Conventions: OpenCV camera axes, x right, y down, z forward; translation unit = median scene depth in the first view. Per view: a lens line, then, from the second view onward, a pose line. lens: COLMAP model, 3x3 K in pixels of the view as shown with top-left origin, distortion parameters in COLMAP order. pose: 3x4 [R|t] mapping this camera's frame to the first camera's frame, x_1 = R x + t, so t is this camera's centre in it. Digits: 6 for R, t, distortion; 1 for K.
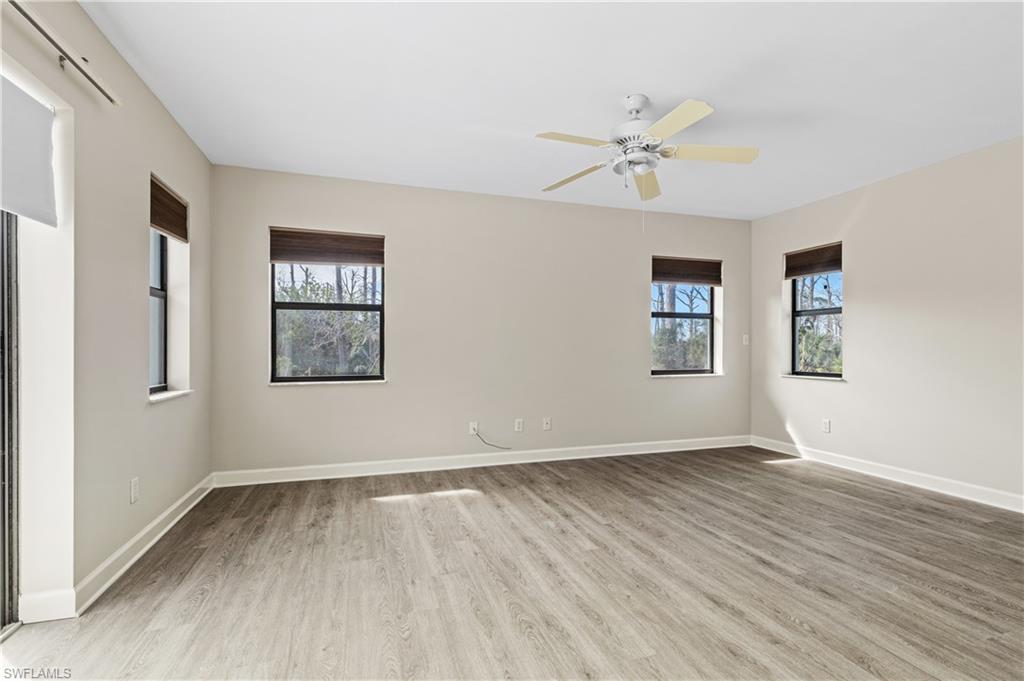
lens RADIAL K [[462.3, 0, 518.3], [0, 462.3, 344.2], [0, 0, 1]] dist [0.004396, -0.000947]
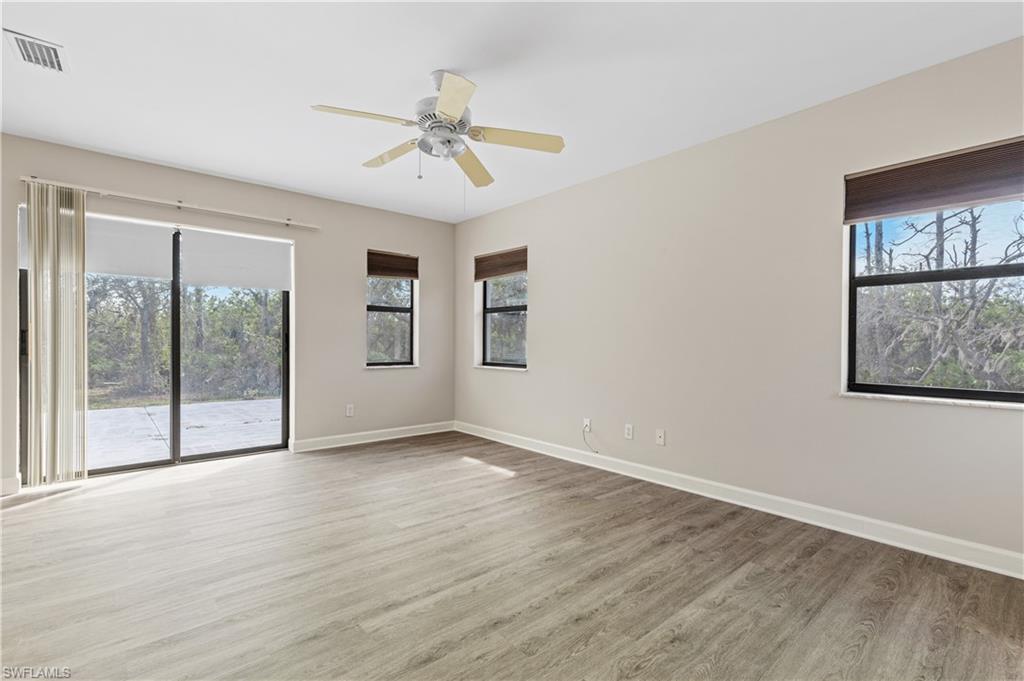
lens RADIAL K [[462.3, 0, 519.6], [0, 462.3, 340.0], [0, 0, 1]] dist [0.004396, -0.000947]
pose [[0.422774, 0.007831, -0.906201, 0.876757], [-0.001427, 0.999967, 0.007975, -0.007673], [0.906234, -0.002079, 0.422771, 0.546949]]
